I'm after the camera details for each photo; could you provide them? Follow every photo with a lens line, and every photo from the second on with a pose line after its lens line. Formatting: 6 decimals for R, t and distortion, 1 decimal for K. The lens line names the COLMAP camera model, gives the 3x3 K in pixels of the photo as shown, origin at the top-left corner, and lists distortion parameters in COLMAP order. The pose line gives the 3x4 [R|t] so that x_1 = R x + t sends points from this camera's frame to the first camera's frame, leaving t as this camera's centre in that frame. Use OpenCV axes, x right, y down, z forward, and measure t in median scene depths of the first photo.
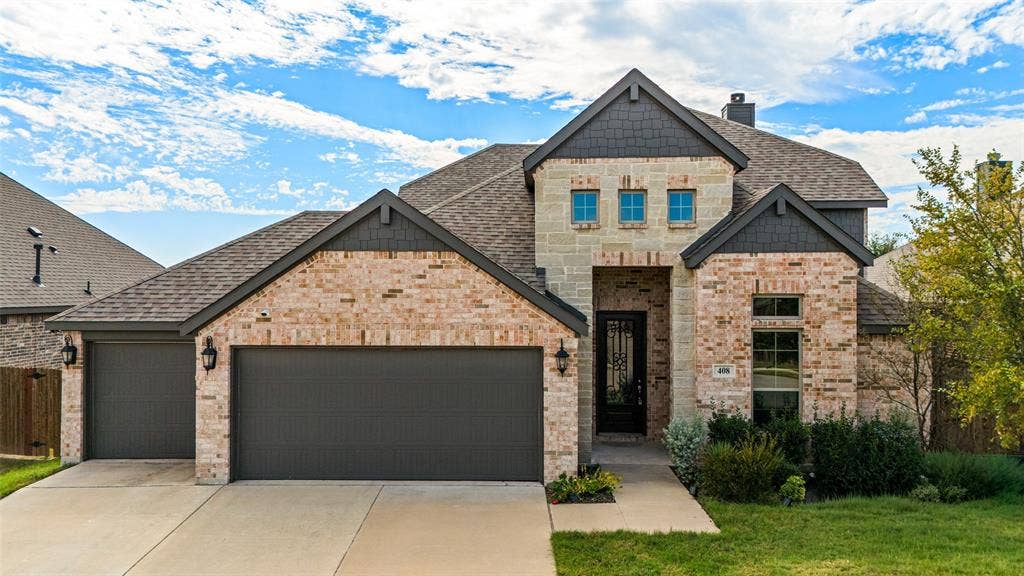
lens RADIAL K [[753.3, 0, 512.0], [0, 753.3, 288.0], [0, 0, 1]] dist [0.131793, -0.163143]
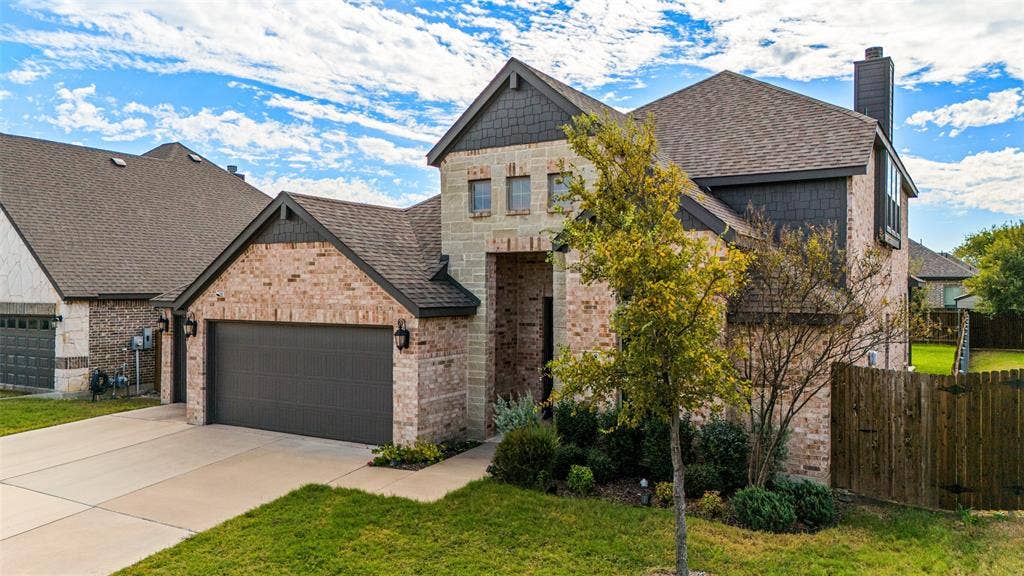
lens RADIAL K [[753.3, 0, 512.0], [0, 753.3, 288.0], [0, 0, 1]] dist [0.131793, -0.163143]
pose [[0.870923, 0.000645, -0.491419, 0.725350], [0.000171, 0.999999, 0.001615, 0.020567], [0.491419, -0.001491, 0.870922, 0.124057]]
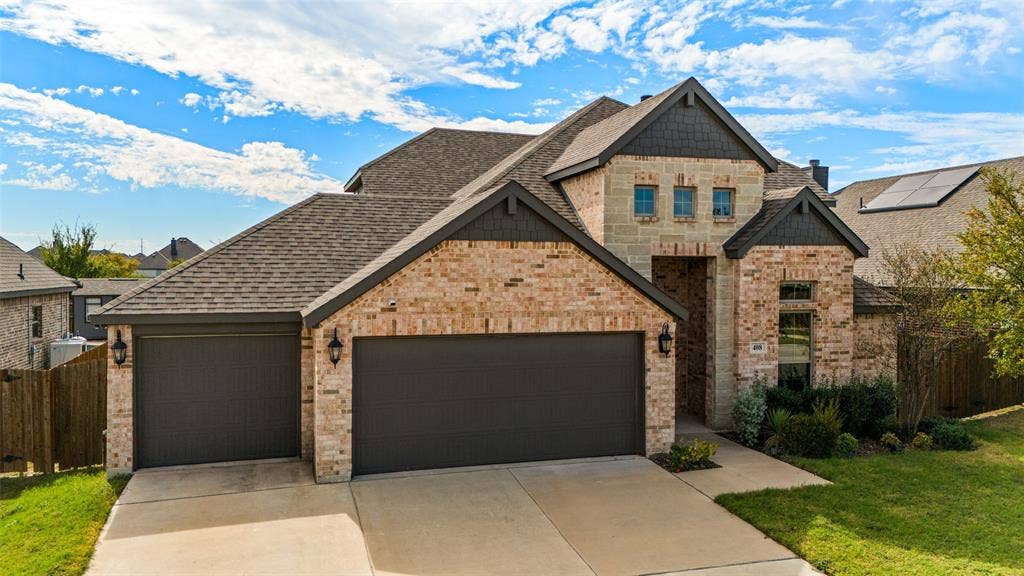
lens RADIAL K [[753.3, 0, 512.0], [0, 753.3, 288.0], [0, 0, 1]] dist [0.131793, -0.163143]
pose [[0.946971, -0.006491, 0.321254, -0.485859], [-0.002176, 0.999644, 0.026611, -0.012322], [-0.321313, -0.025899, 0.946619, 0.032667]]
